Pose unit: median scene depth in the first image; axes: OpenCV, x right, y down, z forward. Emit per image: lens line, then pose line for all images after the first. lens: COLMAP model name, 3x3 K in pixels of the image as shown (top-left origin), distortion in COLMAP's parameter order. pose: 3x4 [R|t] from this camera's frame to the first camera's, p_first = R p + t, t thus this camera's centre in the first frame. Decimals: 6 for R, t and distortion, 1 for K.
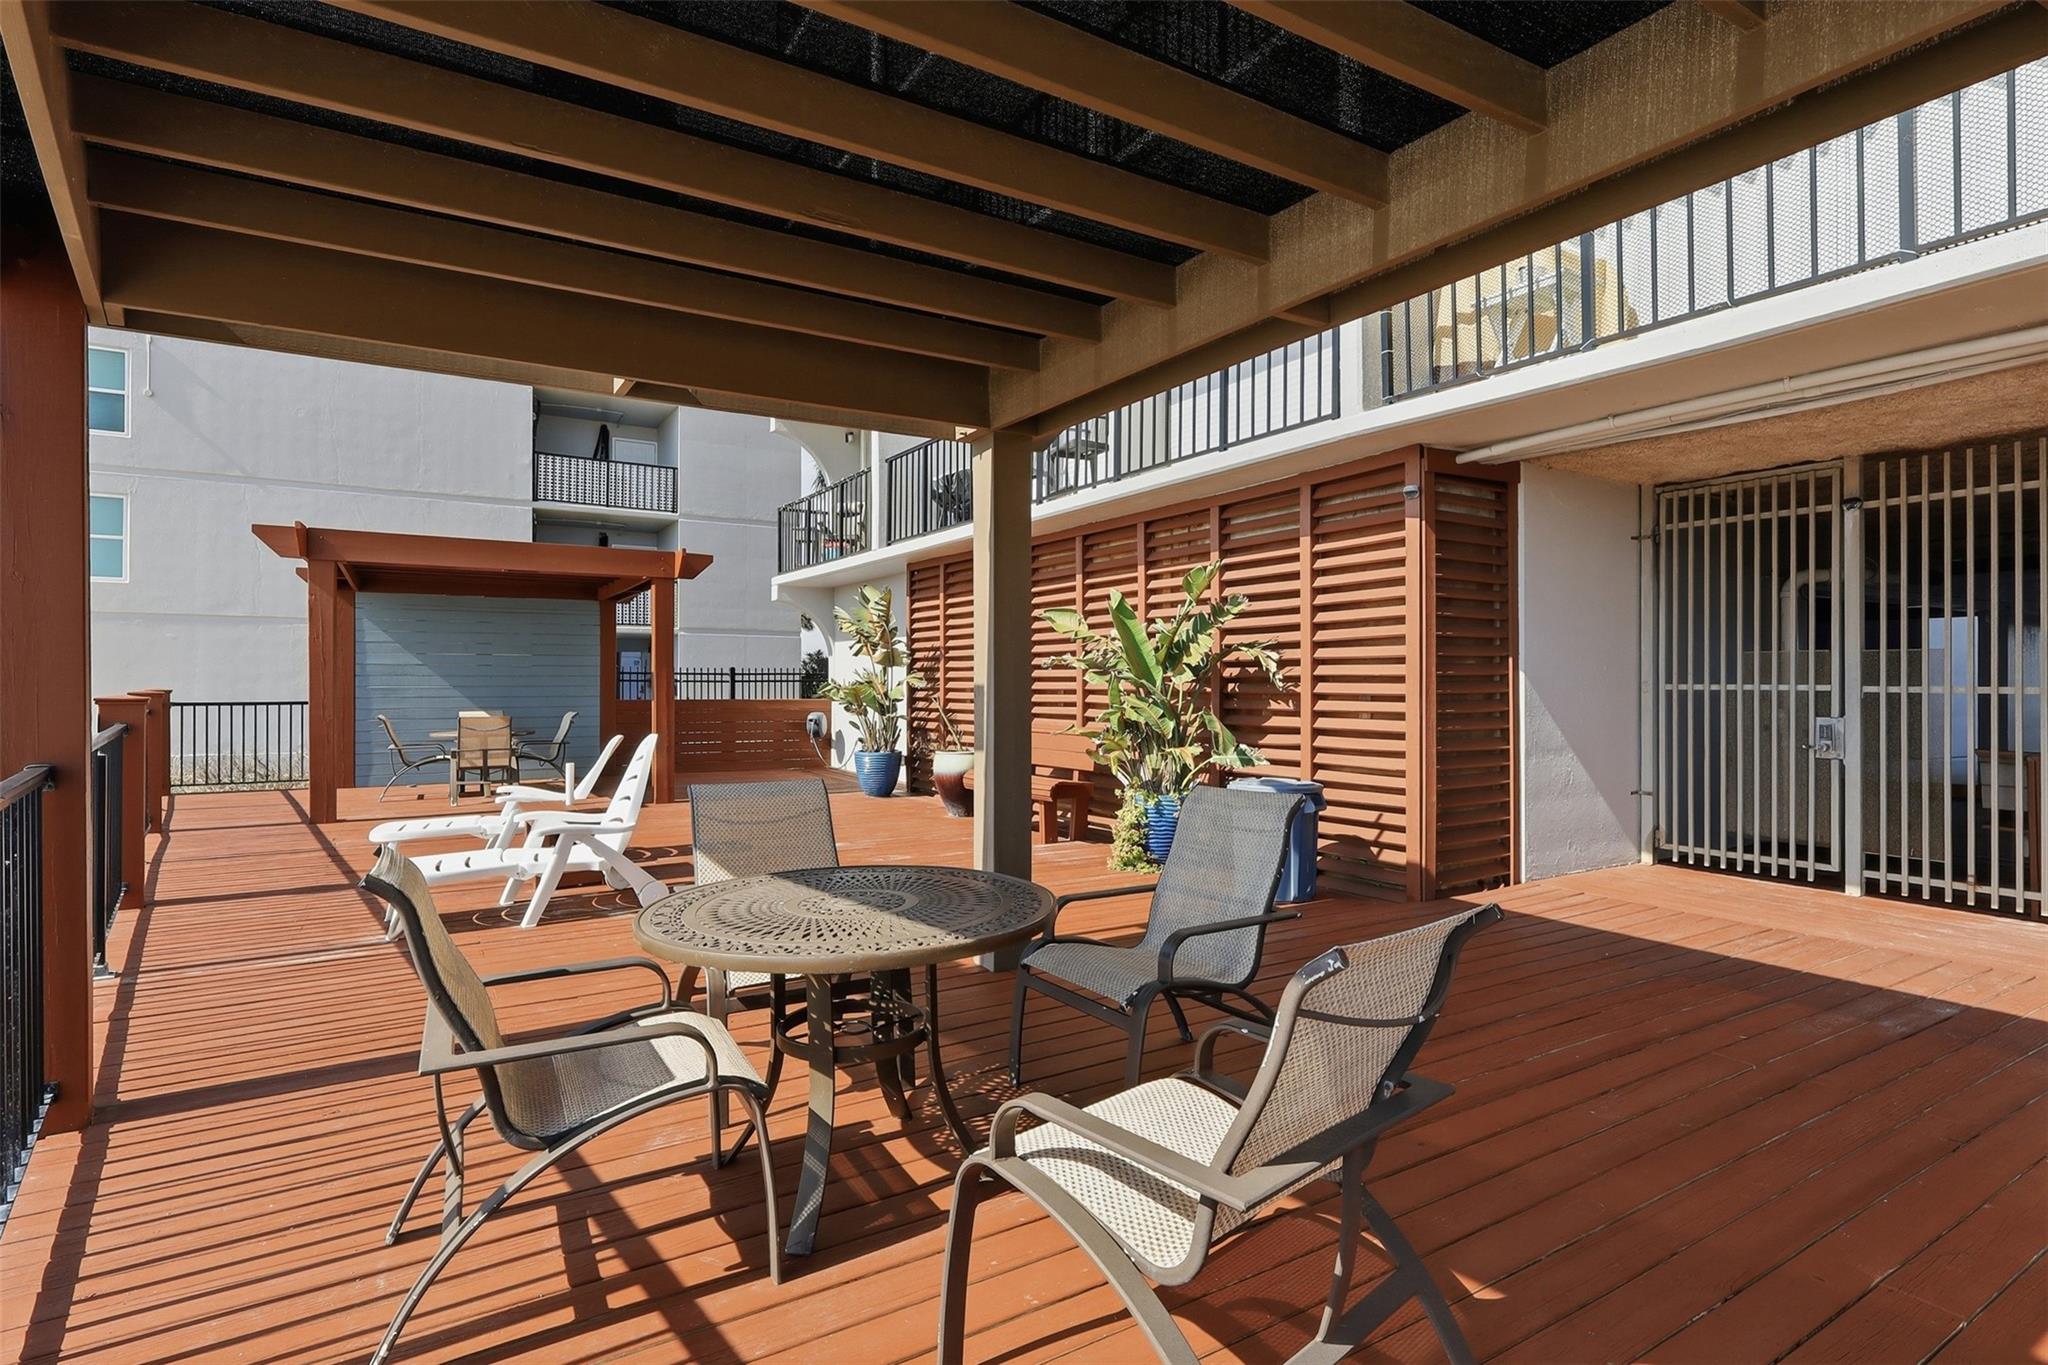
lens RADIAL K [[1030.3, 0, 1024.0], [0, 1030.3, 682.5], [0, 0, 1]] dist [-0.002379, 0.000389]
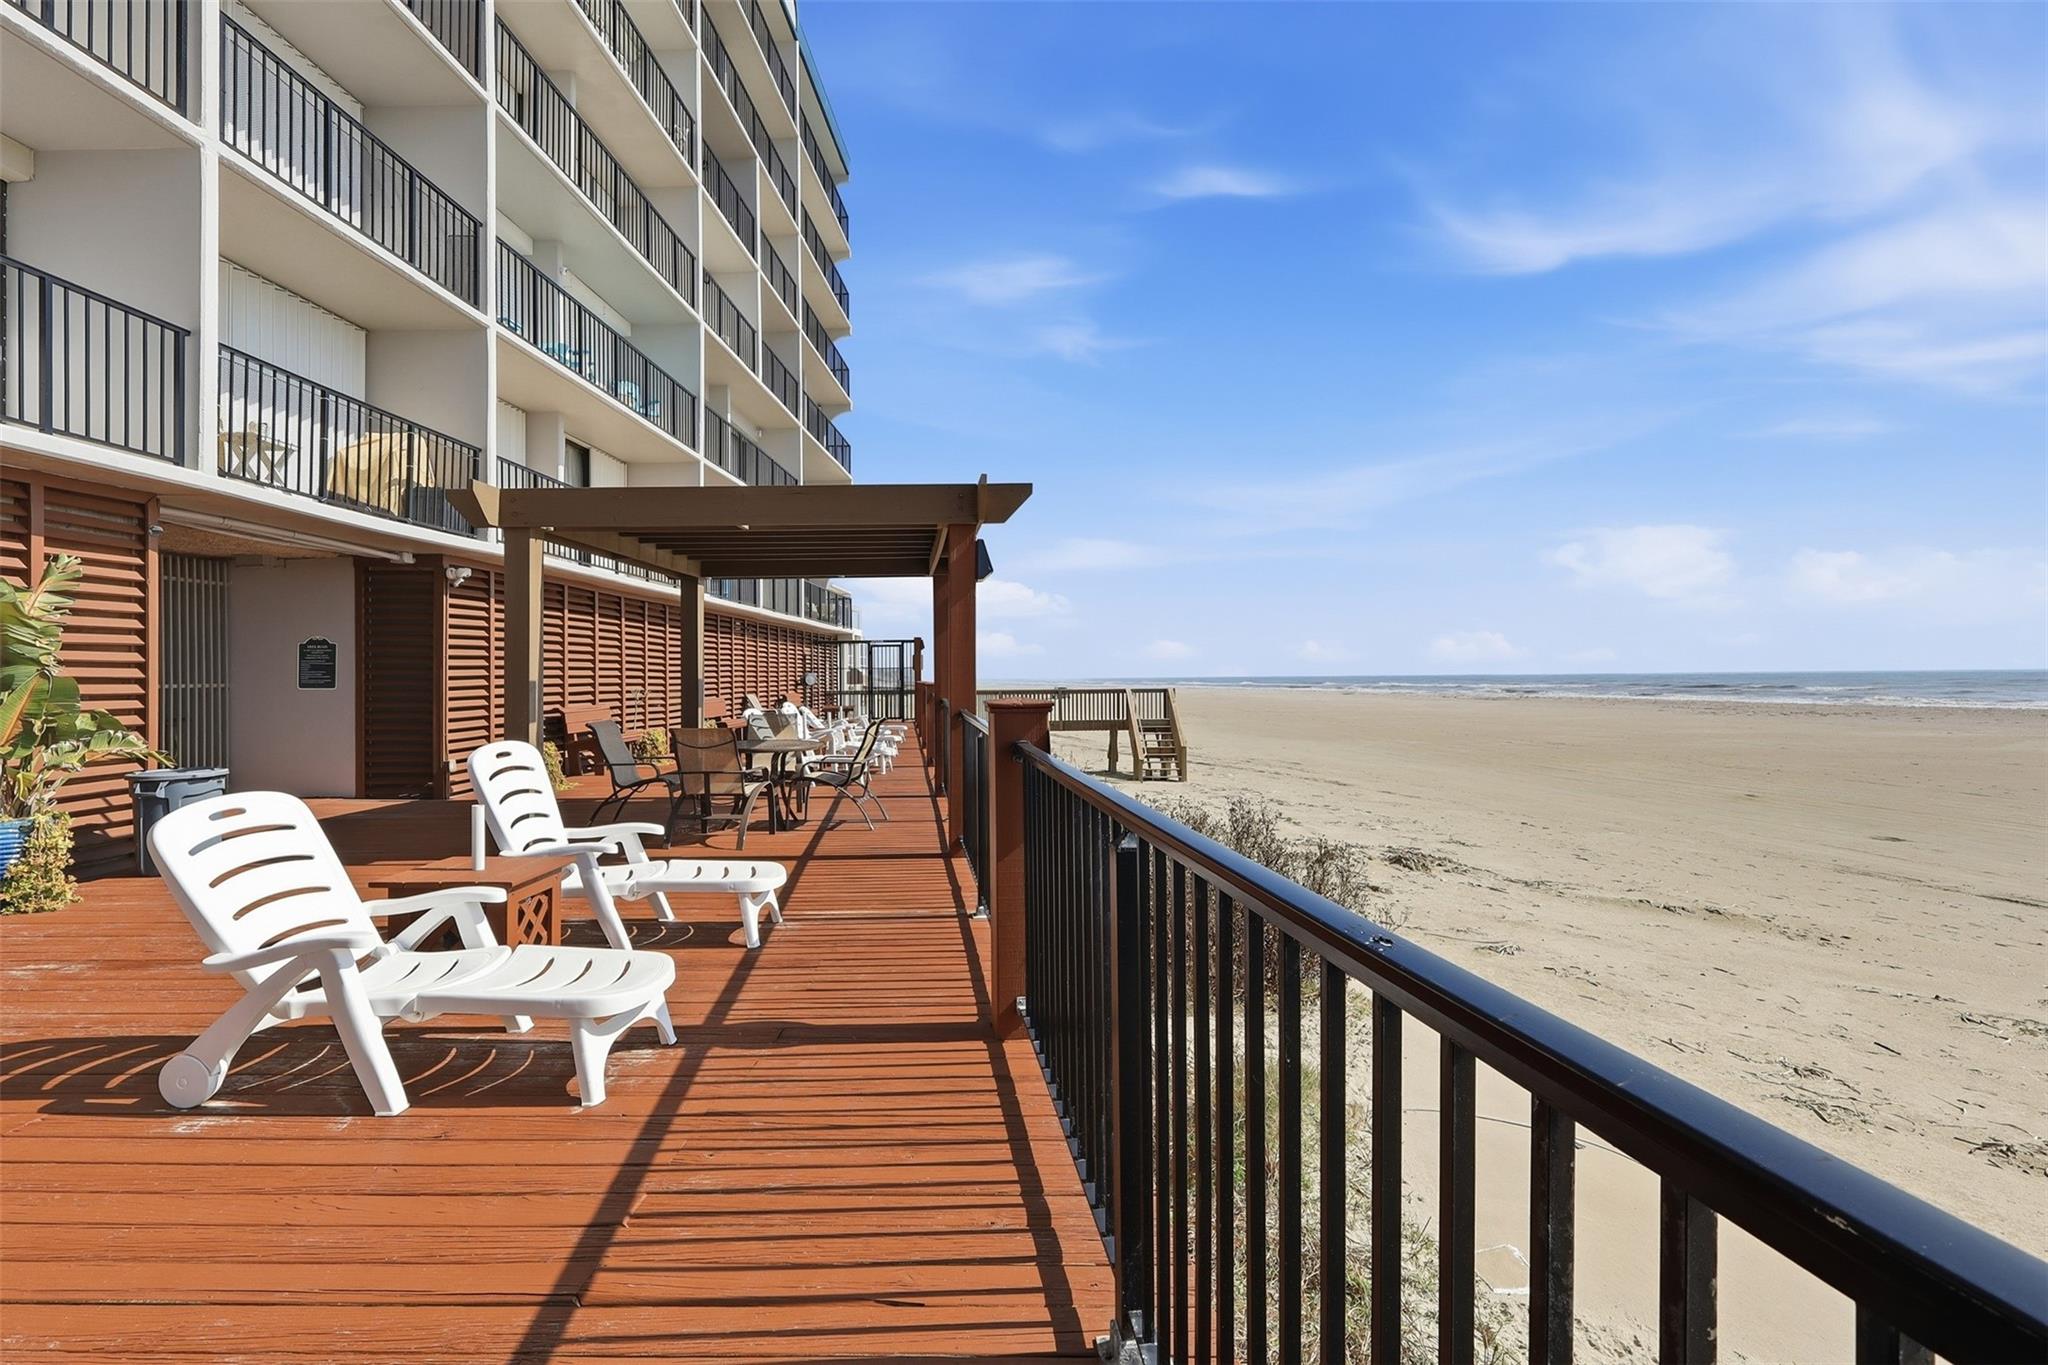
lens RADIAL K [[1030.3, 0, 1024.0], [0, 1030.3, 682.5], [0, 0, 1]] dist [-0.002379, 0.000389]
pose [[-0.848990, -0.001409, 0.528406, -1.118290], [0.008648, 0.999825, 0.016560, -0.010448], [-0.528338, 0.018628, -0.848830, 1.435235]]
